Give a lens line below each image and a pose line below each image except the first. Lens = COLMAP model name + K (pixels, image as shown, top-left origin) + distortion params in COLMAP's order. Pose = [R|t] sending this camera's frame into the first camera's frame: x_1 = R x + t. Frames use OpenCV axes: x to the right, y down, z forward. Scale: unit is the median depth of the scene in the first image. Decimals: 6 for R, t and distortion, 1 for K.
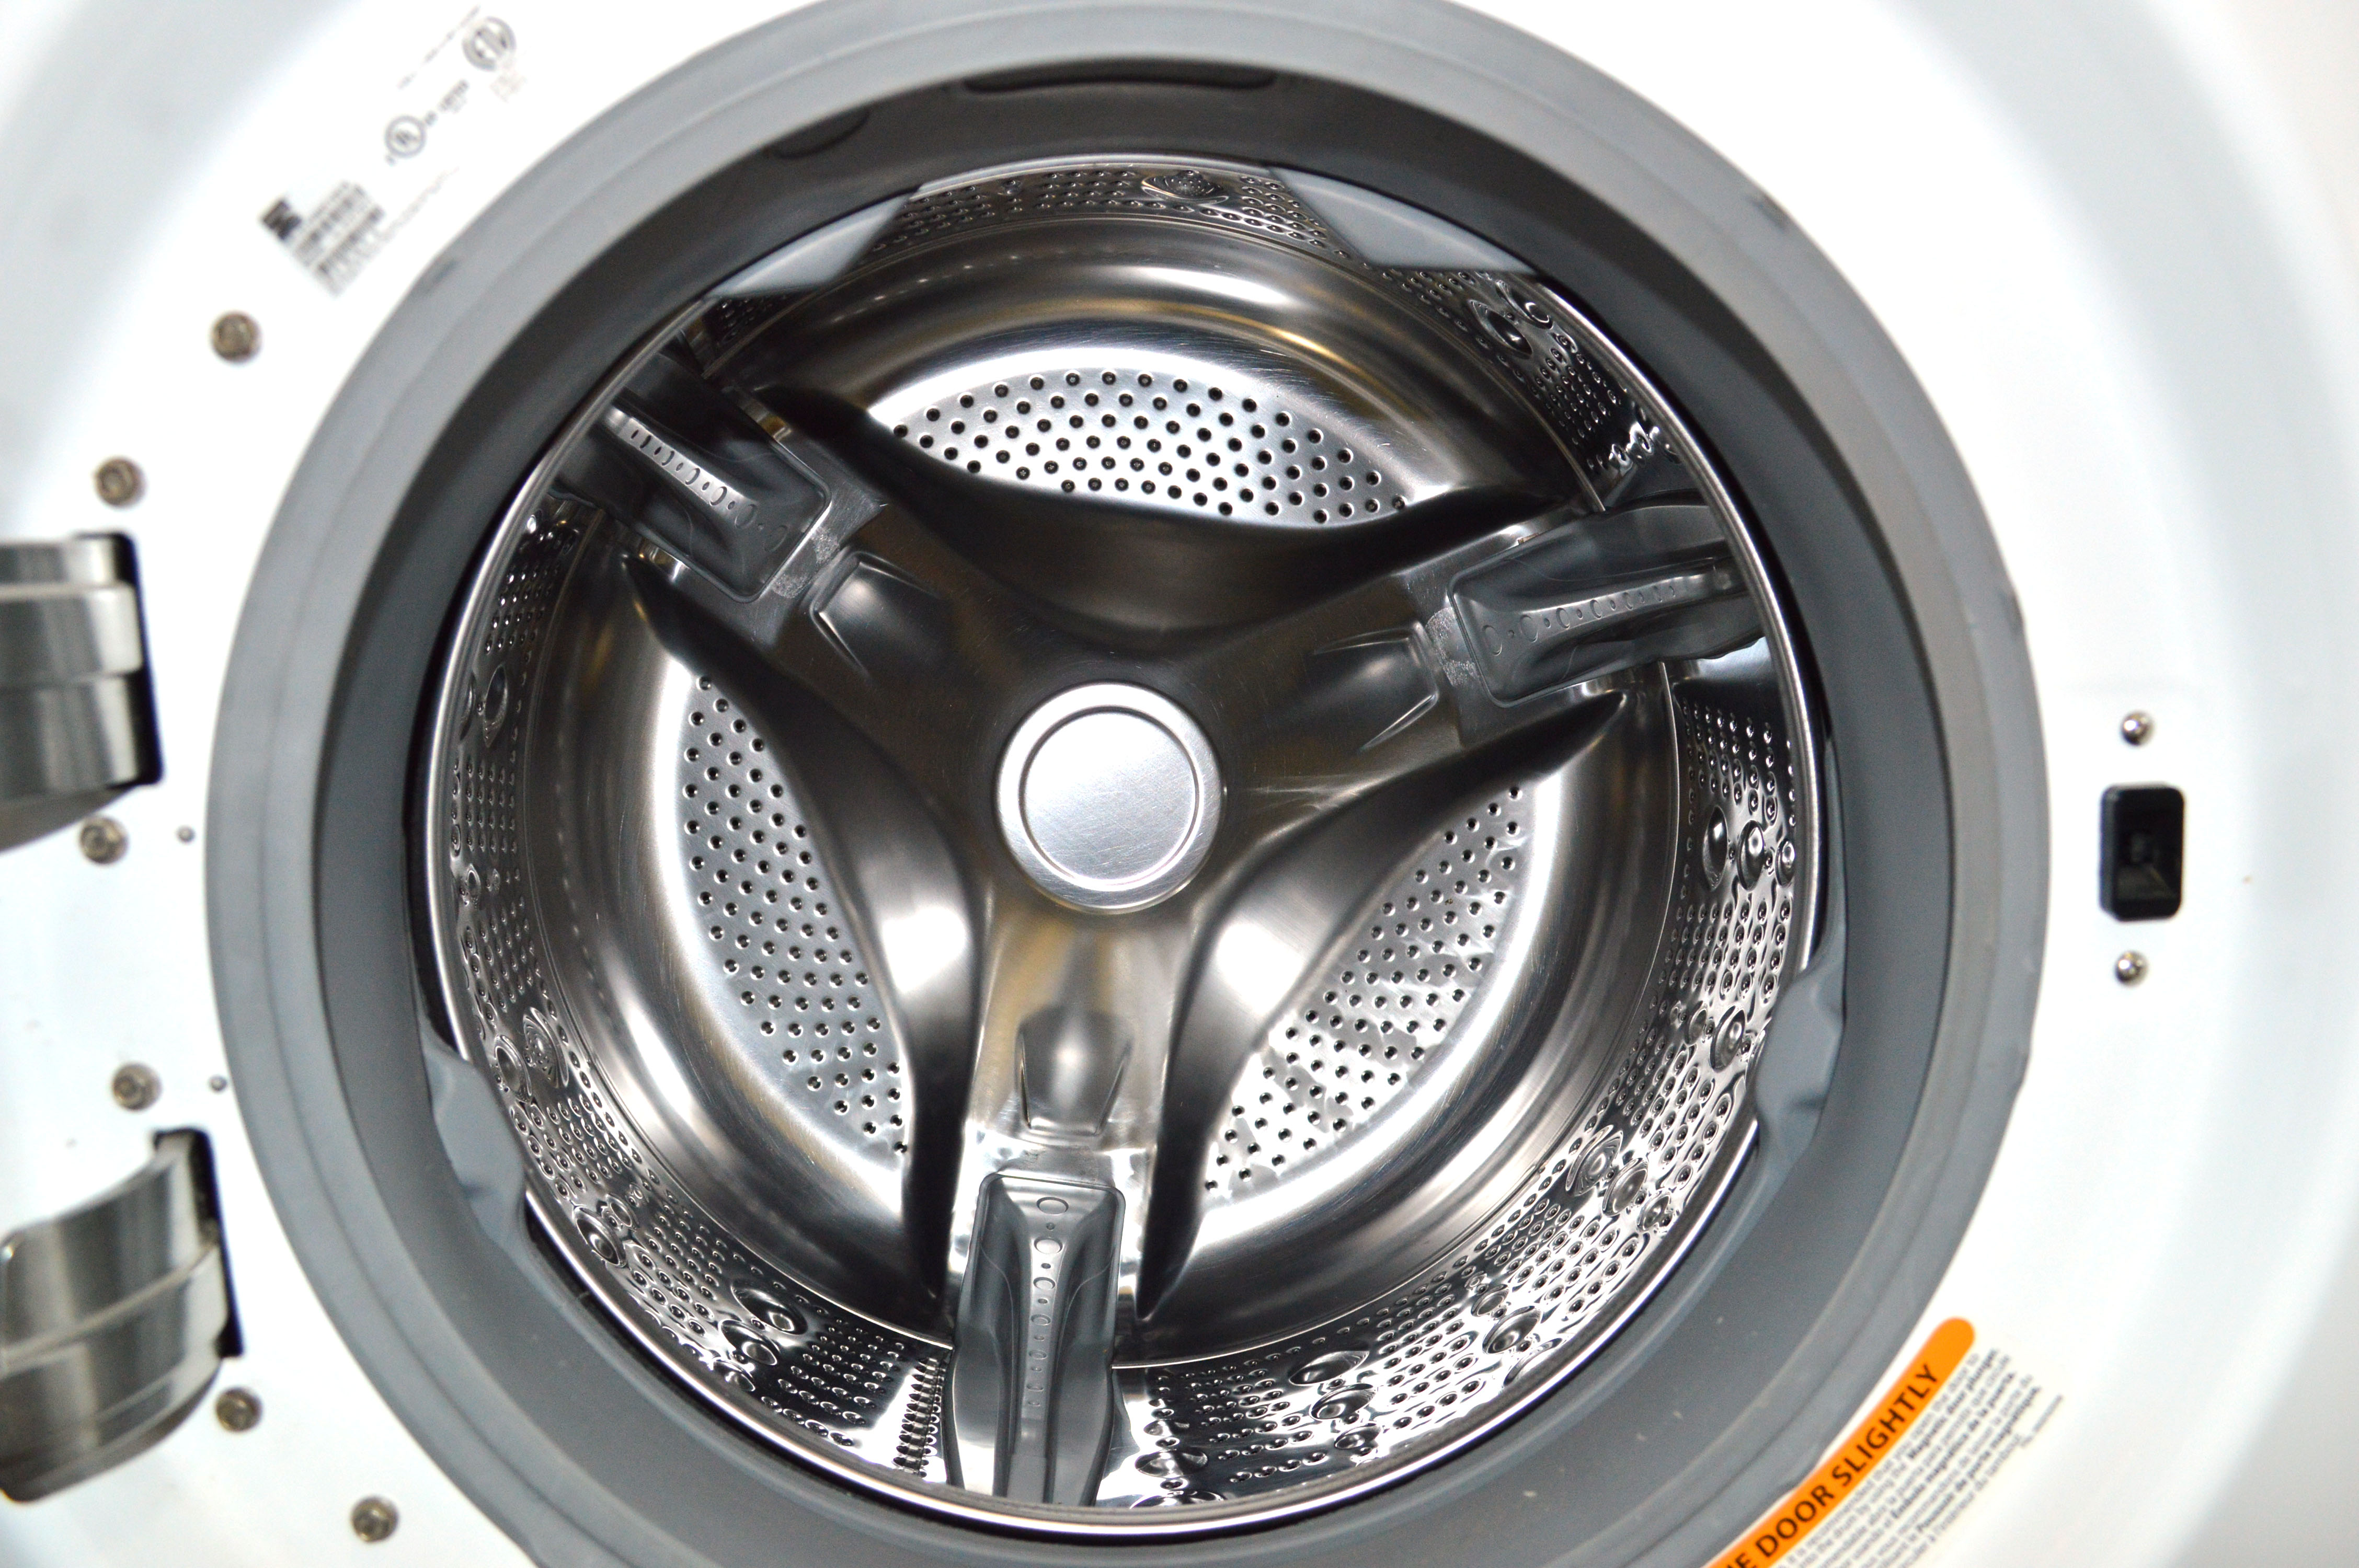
lens RADIAL K [[1867.5, 0, 1179.5], [0, 1867.5, 784.0], [0, 0, 1]] dist [-0.073082, -0.001073]
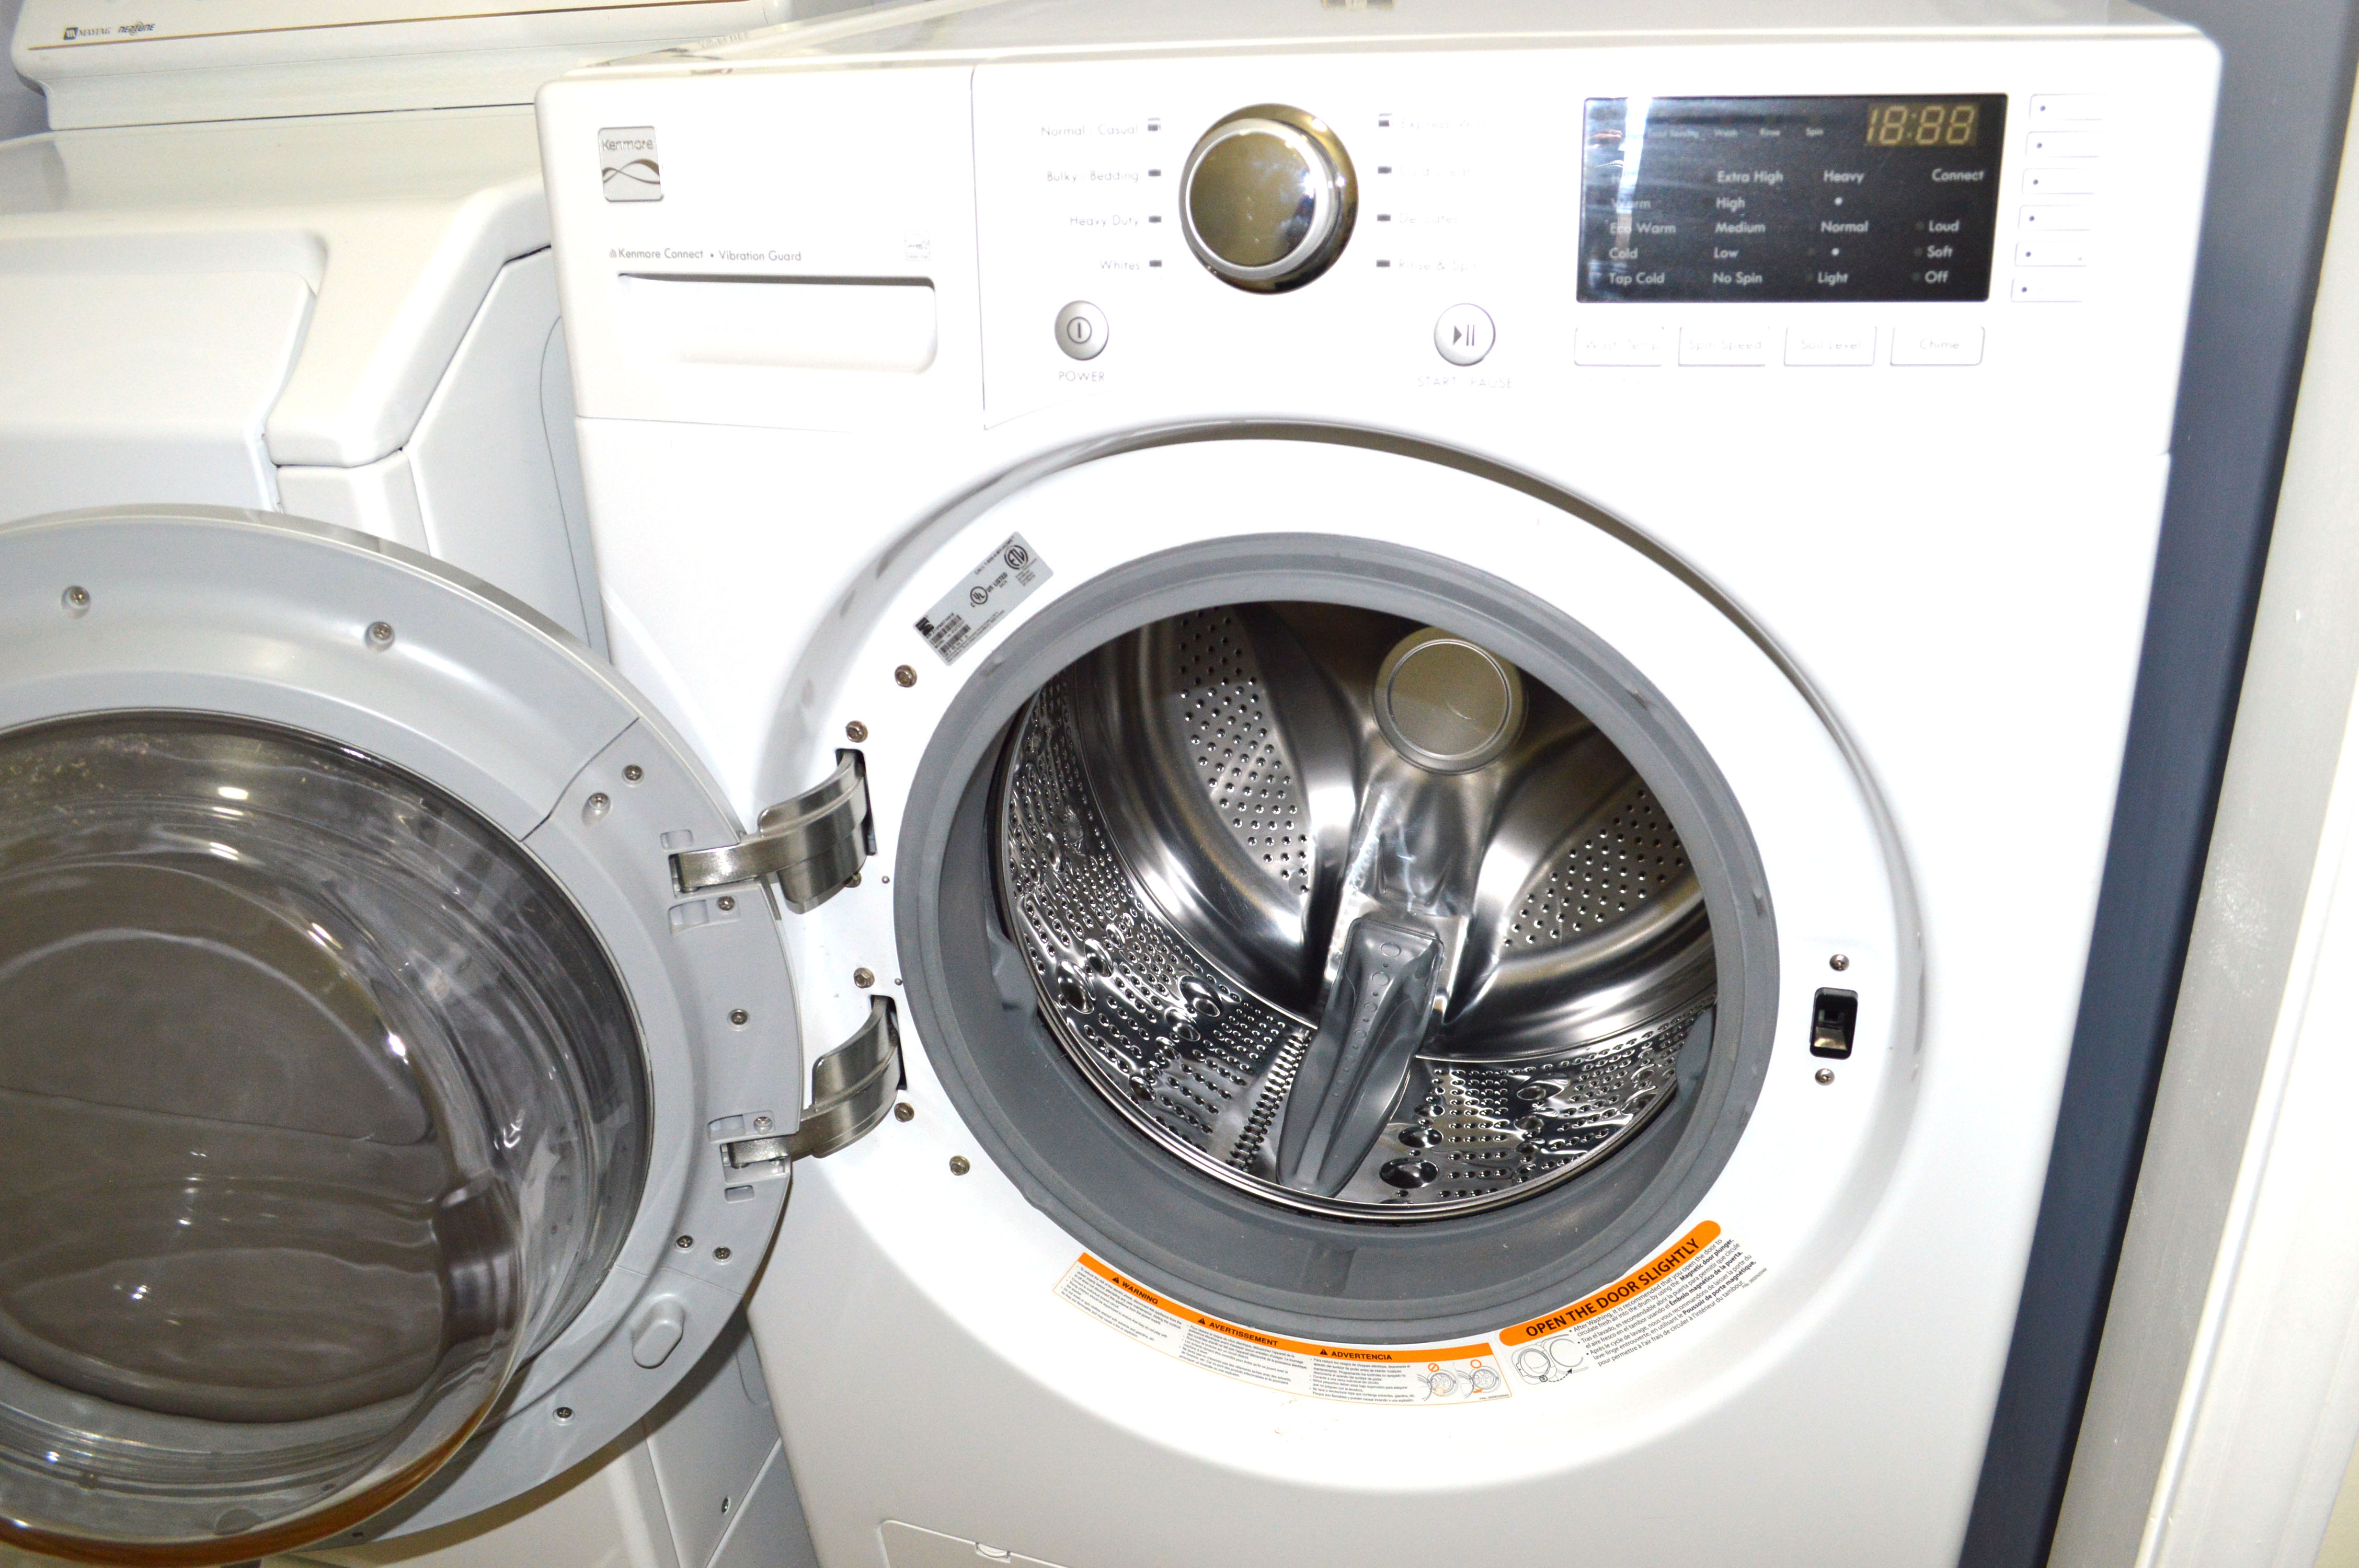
lens RADIAL K [[1867.5, 0, 1179.5], [0, 1867.5, 784.0], [0, 0, 1]] dist [-0.073082, -0.001073]
pose [[0.946713, 0.132938, -0.293364, 0.428425], [-0.044609, 0.956187, 0.289338, -0.731402], [0.318975, -0.260833, 0.911165, -0.889059]]
